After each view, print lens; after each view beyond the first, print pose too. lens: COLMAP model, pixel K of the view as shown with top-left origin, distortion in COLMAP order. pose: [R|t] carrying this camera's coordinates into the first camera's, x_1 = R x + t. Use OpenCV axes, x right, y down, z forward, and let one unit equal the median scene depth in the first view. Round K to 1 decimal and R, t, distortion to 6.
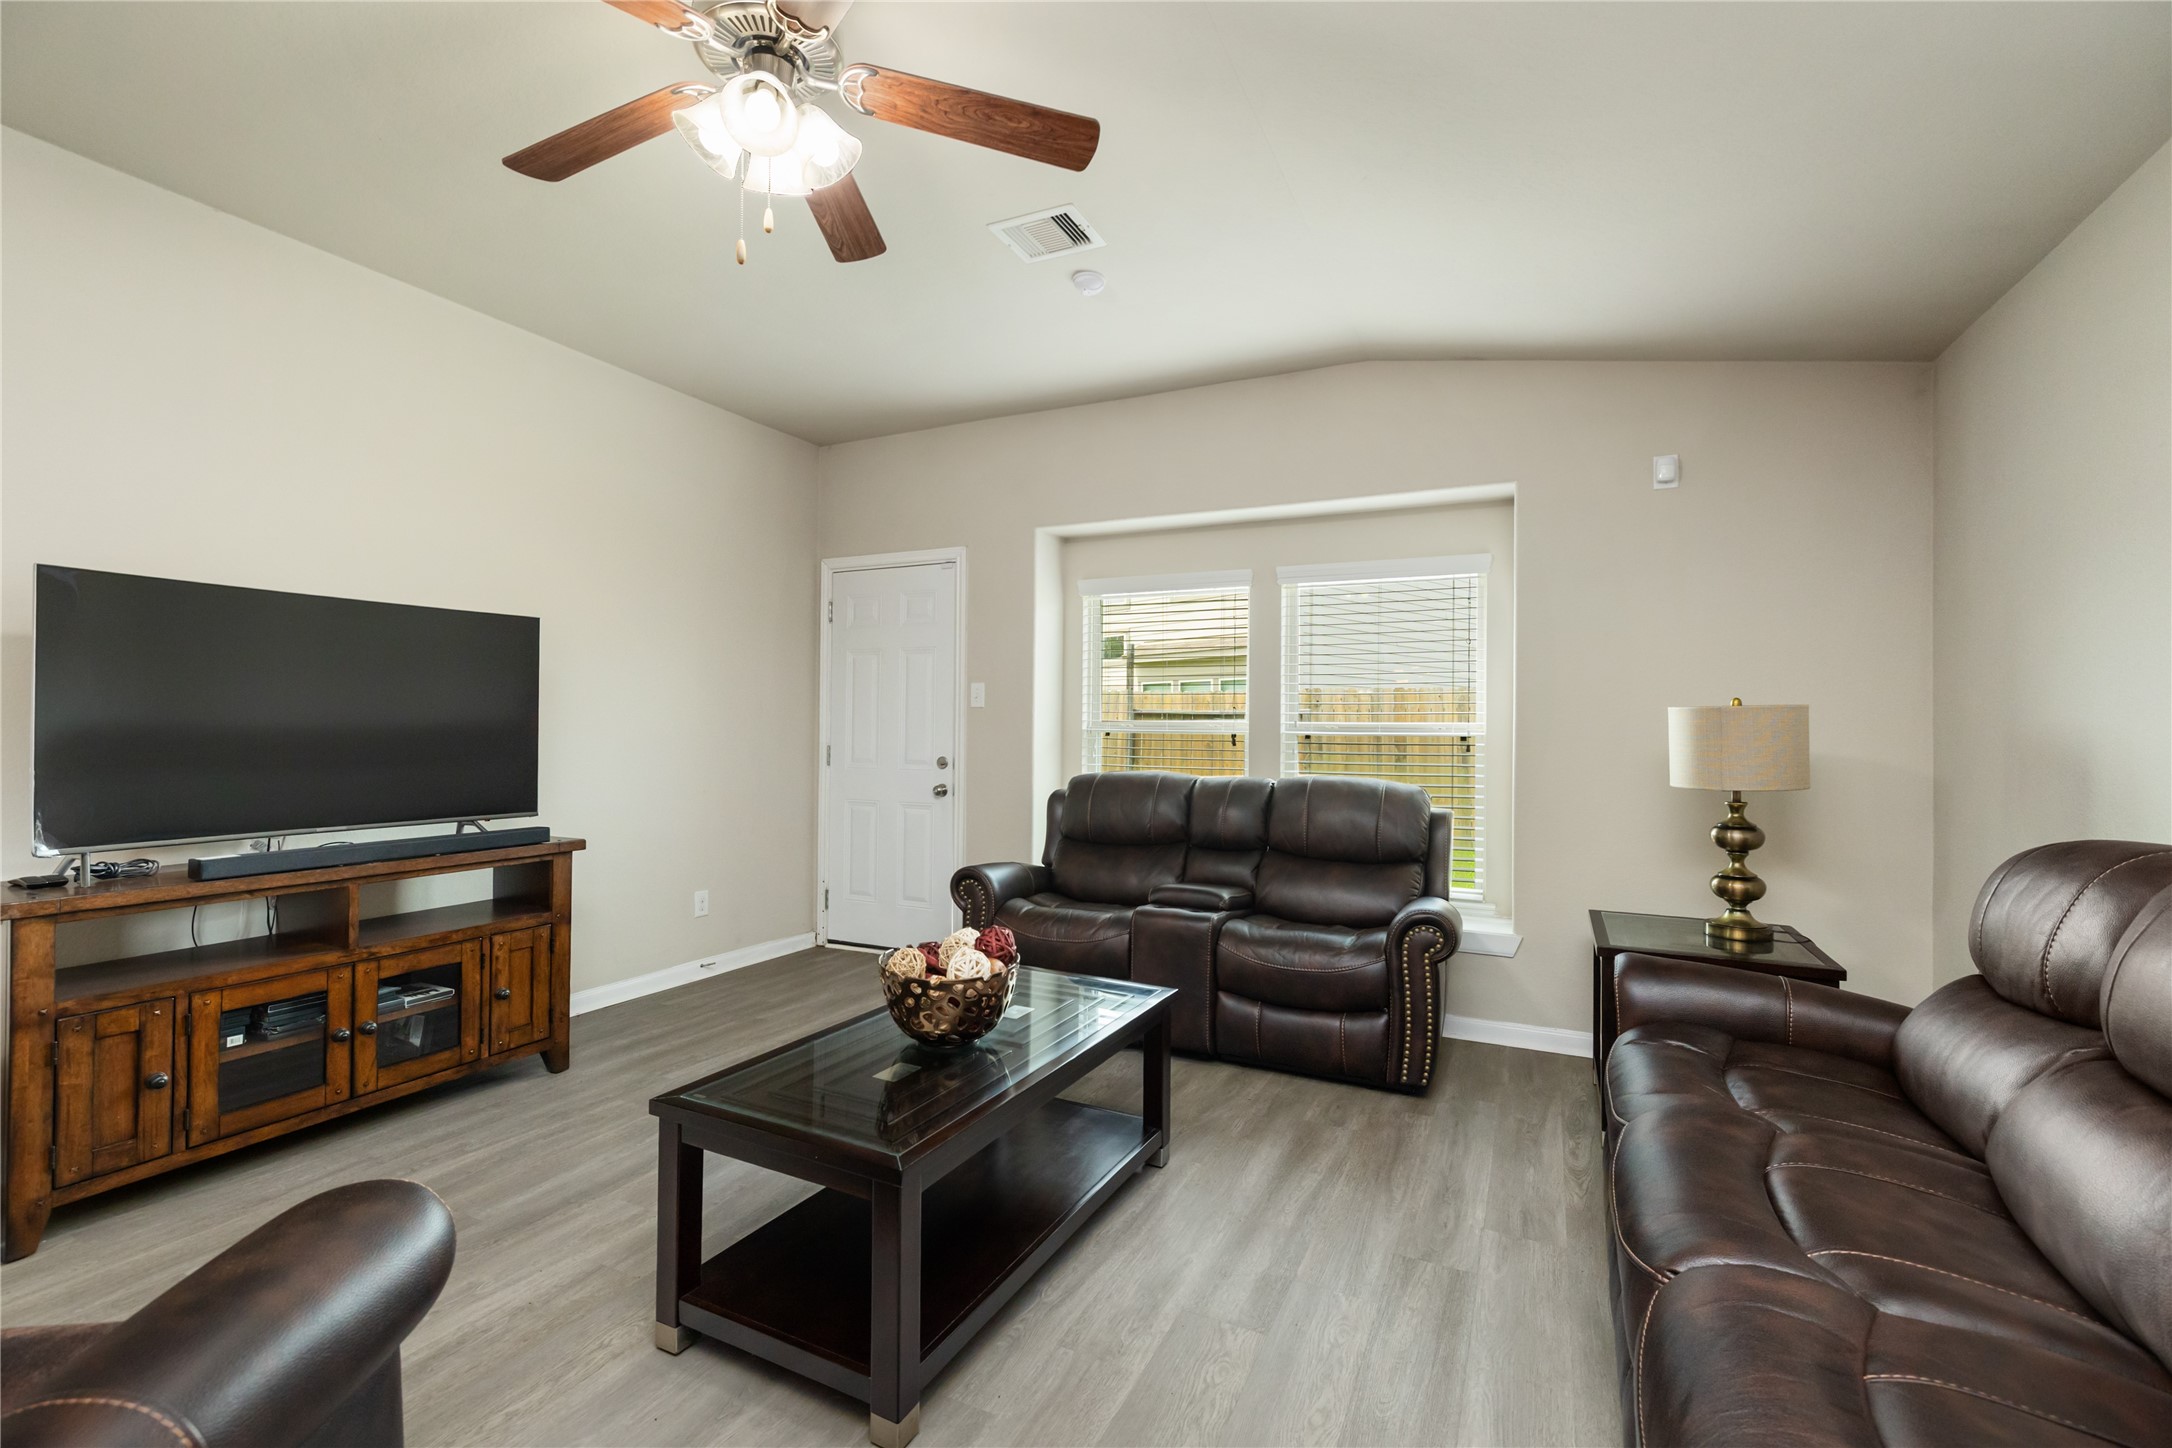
lens RADIAL K [[930.4, 0, 1084.4], [0, 930.4, 727.2], [0, 0, 1]] dist [-0.000650, 0.000054]
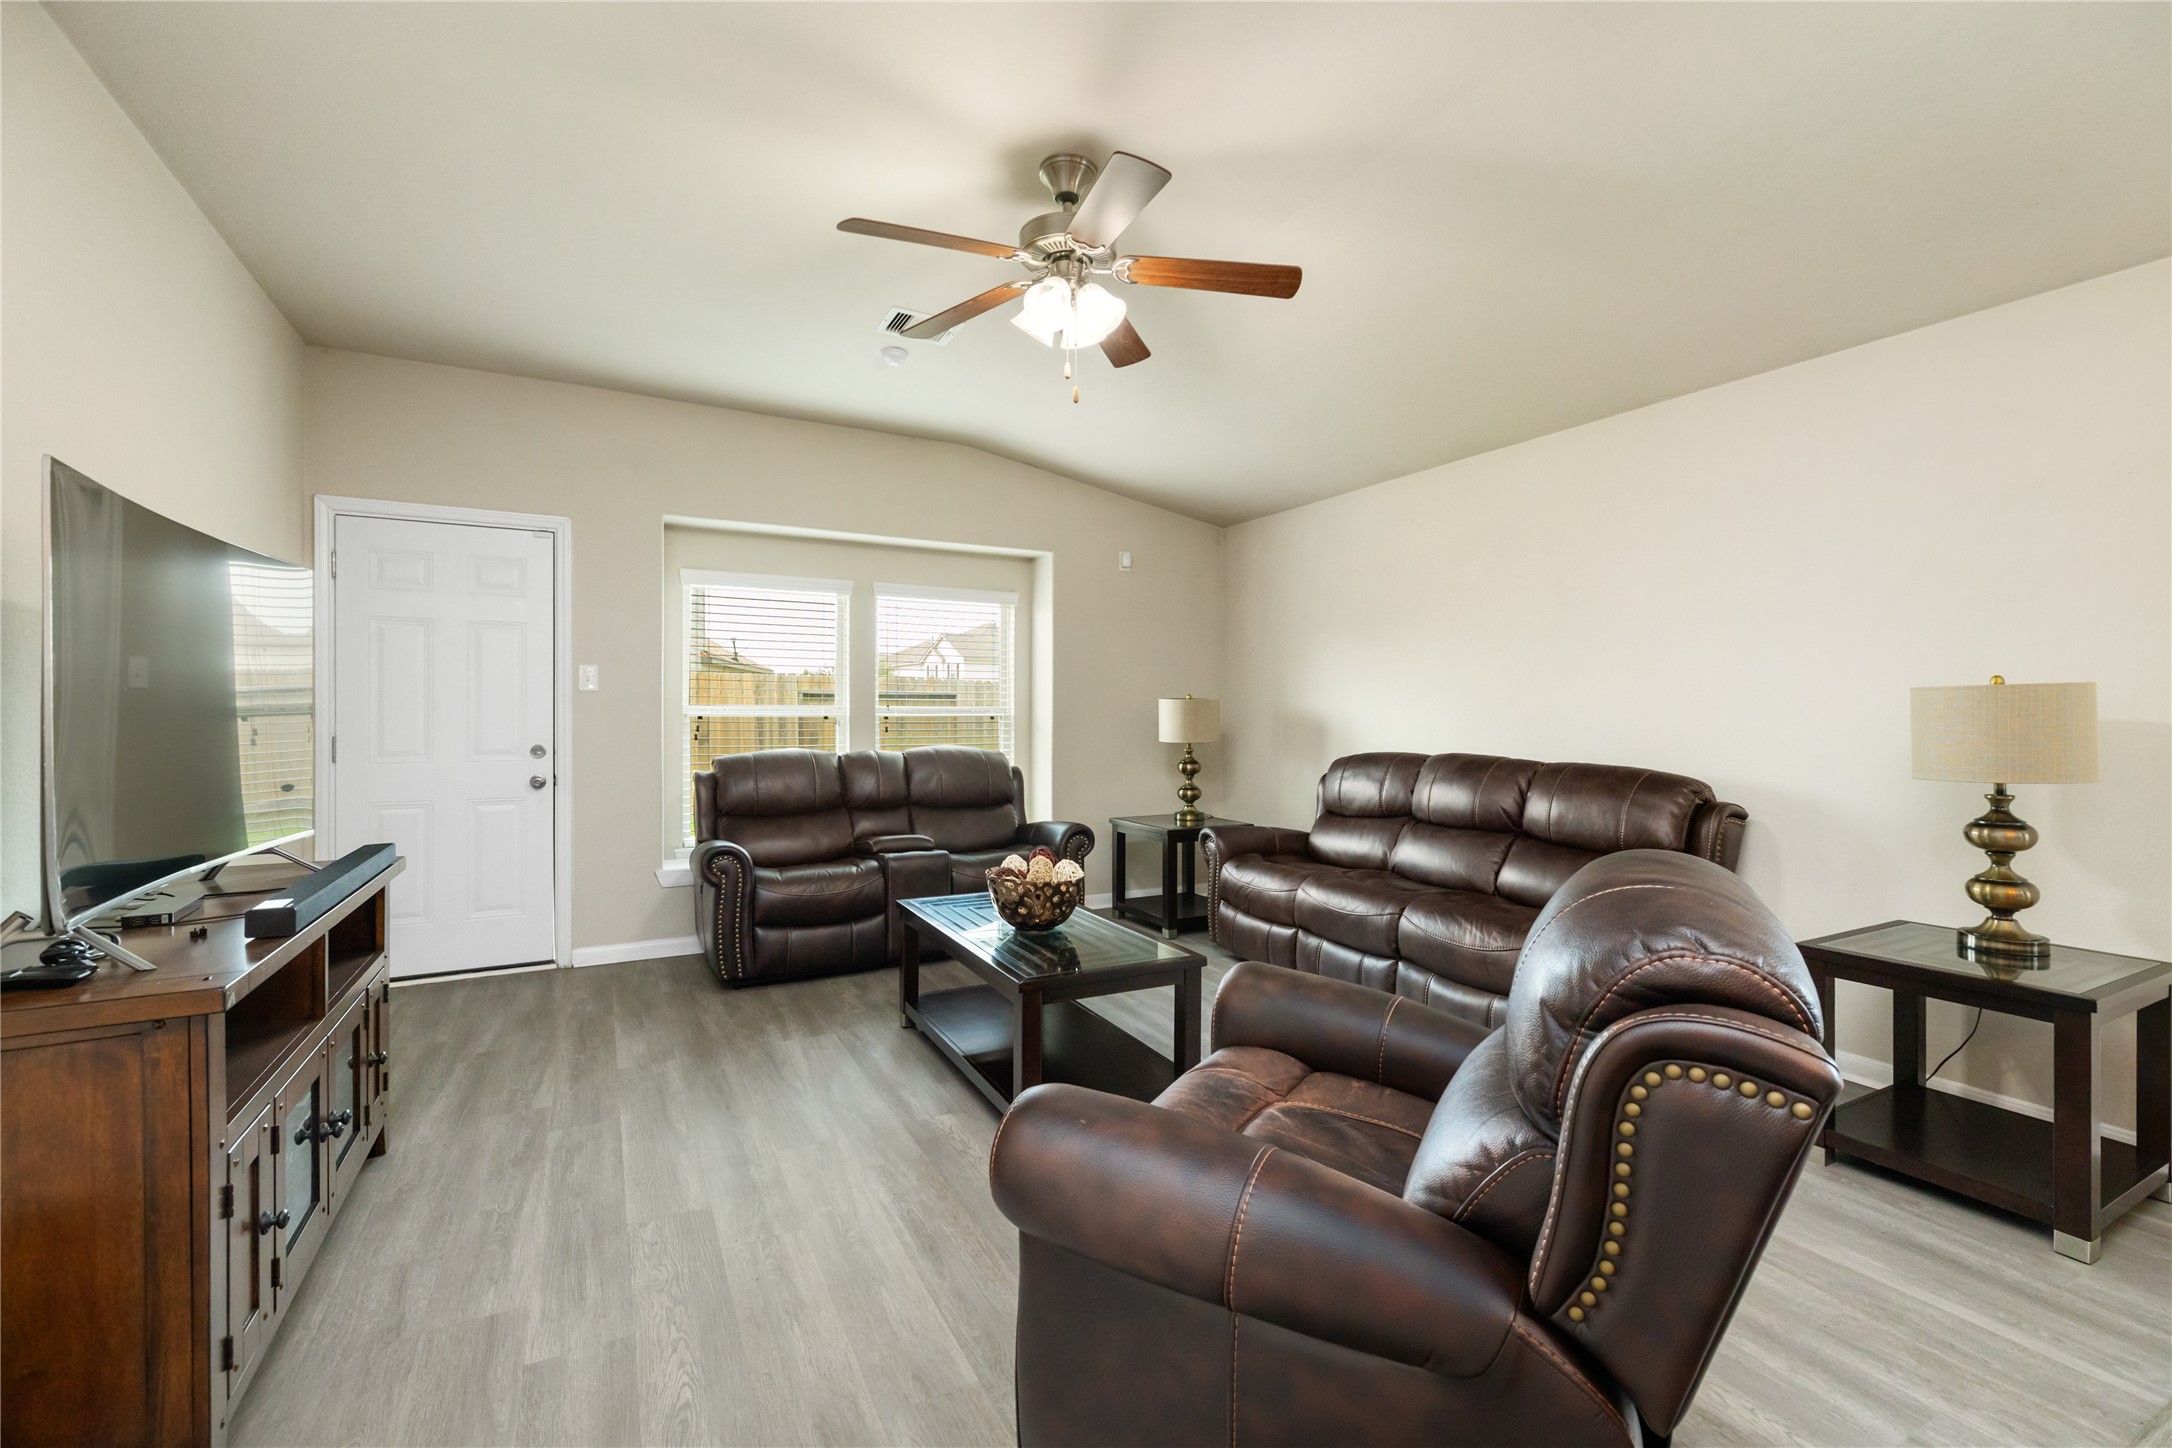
lens RADIAL K [[931.5, 0, 1086.0], [0, 931.5, 724.0], [0, 0, 1]] dist [0.002073, 0.000540]
pose [[0.580634, -0.019737, 0.813925, -0.763606], [-0.000030, 0.999706, 0.024264, -0.014104], [-0.814165, -0.014113, 0.580463, 0.046789]]
